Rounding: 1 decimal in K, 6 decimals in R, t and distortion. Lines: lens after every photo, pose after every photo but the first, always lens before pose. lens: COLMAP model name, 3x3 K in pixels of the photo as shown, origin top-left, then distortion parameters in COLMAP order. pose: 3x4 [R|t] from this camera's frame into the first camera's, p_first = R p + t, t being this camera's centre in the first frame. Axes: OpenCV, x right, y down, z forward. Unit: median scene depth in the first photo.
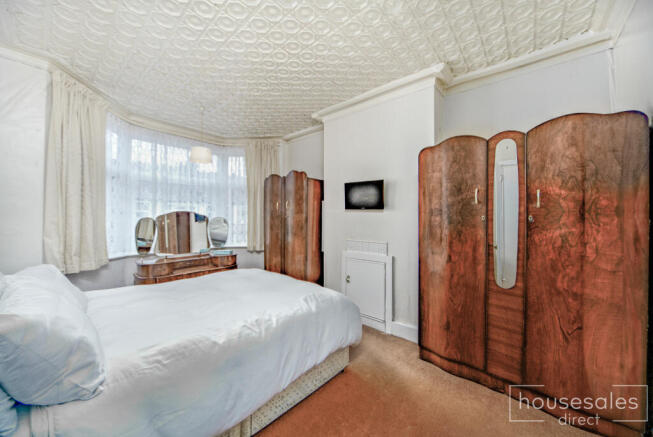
lens RADIAL K [[237.1, 0, 326.5], [0, 237.1, 218.5], [0, 0, 1]] dist [-0.021868, -0.000046]
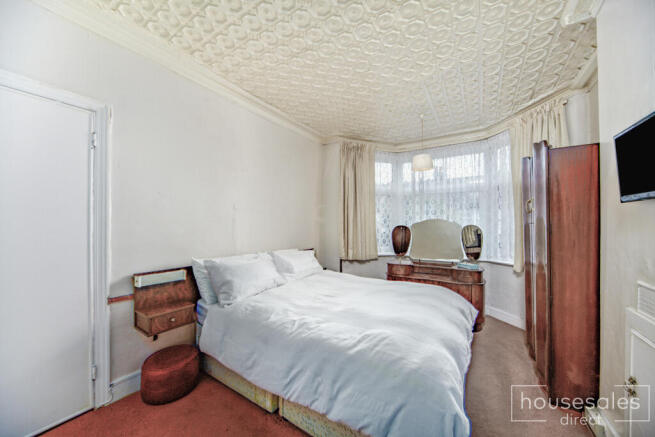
lens RADIAL K [[230.6, 0, 334.4], [0, 230.6, 223.3], [0, 0, 1]] dist [-0.018958, 0.000009]
pose [[0.157906, -0.011442, -0.987388, 0.371697], [-0.001925, 0.999927, -0.011895, -0.000417], [0.987452, 0.003779, 0.157873, 0.482739]]
